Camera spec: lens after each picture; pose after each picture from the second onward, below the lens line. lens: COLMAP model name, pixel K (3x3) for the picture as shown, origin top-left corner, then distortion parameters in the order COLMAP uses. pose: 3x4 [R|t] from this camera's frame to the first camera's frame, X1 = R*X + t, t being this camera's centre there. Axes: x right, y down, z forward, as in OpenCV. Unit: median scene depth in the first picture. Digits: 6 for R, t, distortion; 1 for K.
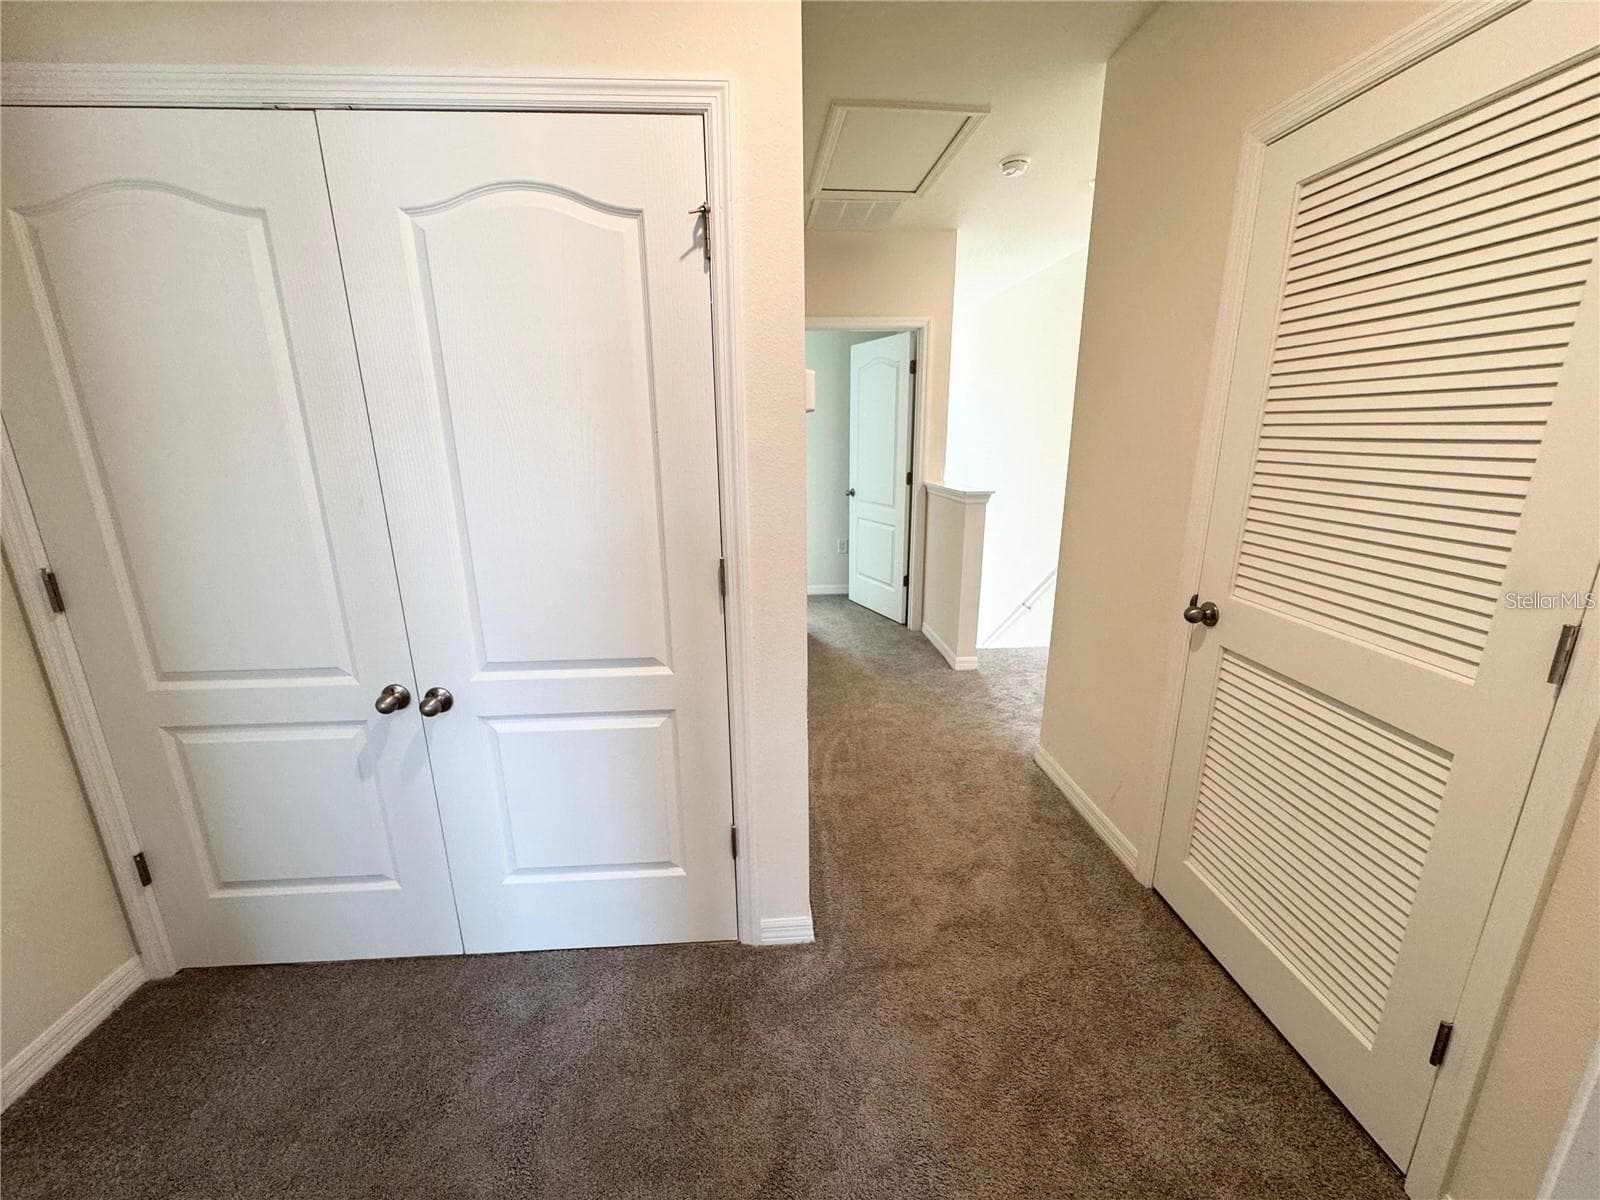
lens RADIAL K [[643.1, 0, 798.5], [0, 643.1, 600.0], [0, 0, 1]] dist [0.002757, -0.000026]
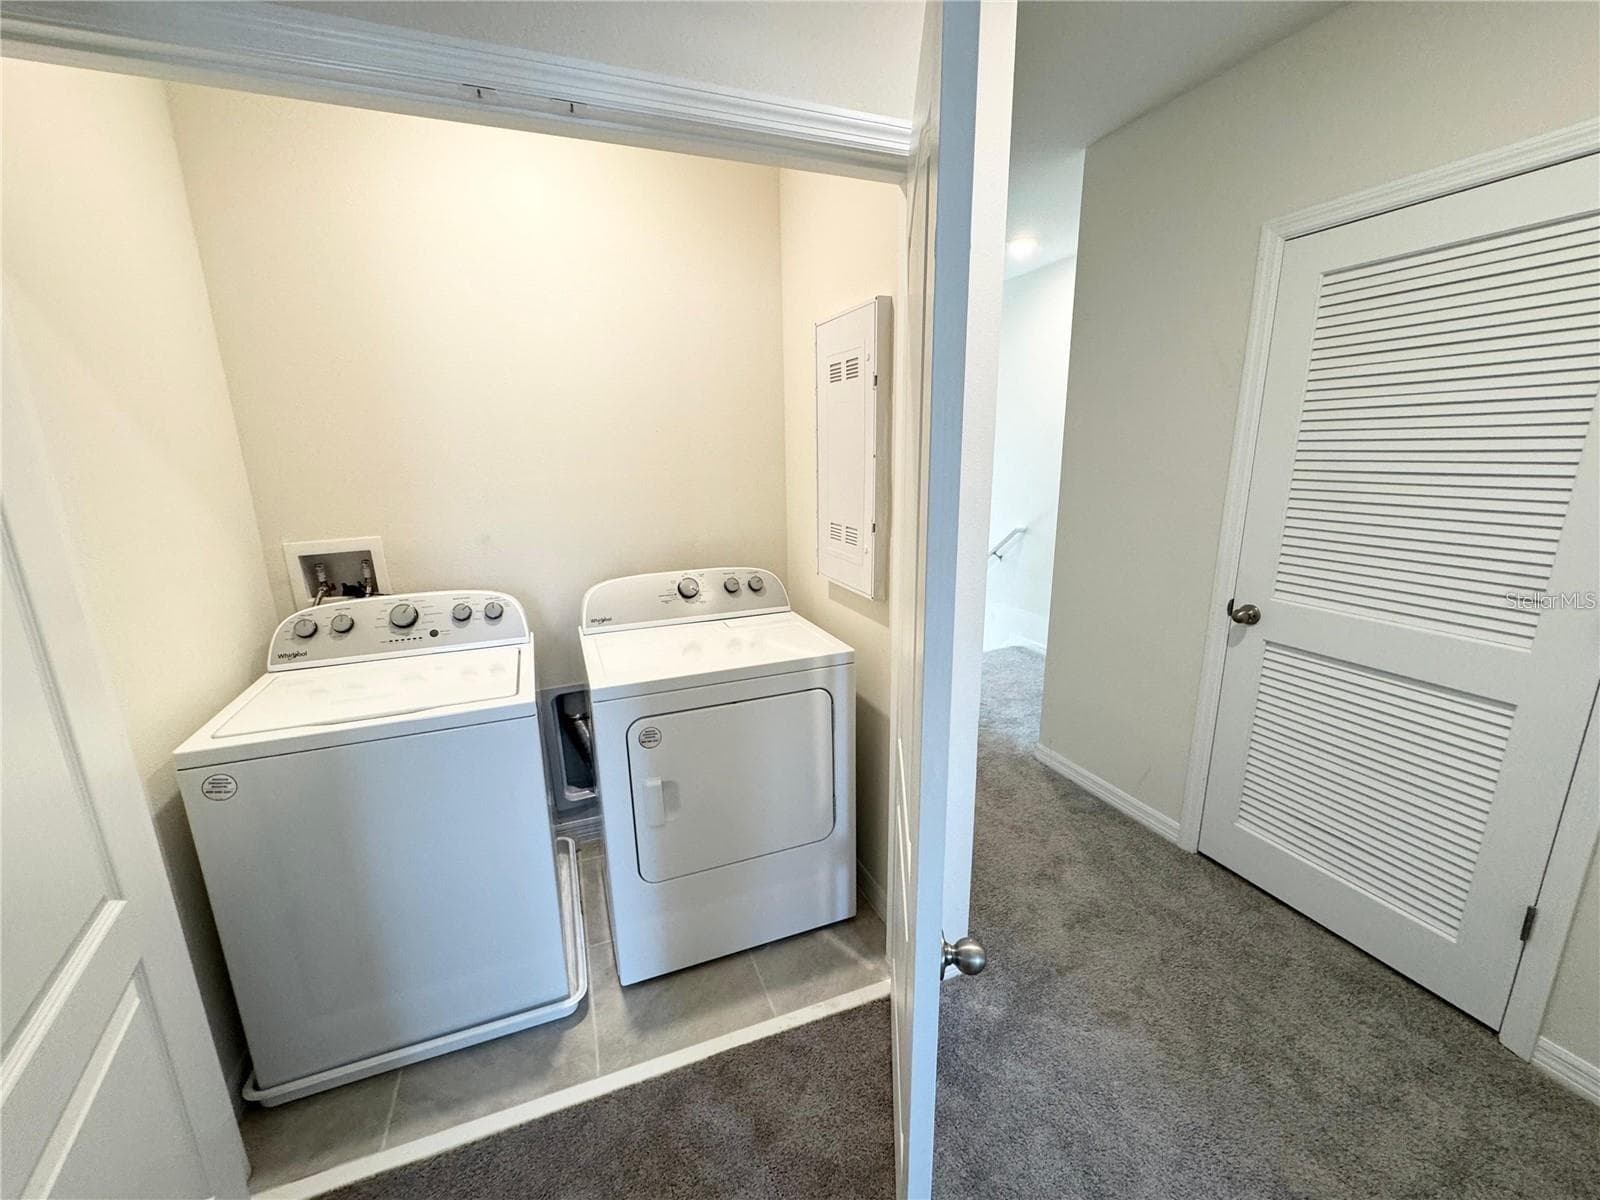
lens RADIAL K [[643.1, 0, 801.5], [0, 643.1, 599.4], [0, 0, 1]] dist [0.002757, -0.000026]
pose [[0.951521, -0.075369, 0.298208, -0.537897], [0.084981, 0.996194, -0.019379, -0.056413], [-0.295612, 0.043782, 0.954304, 0.097260]]
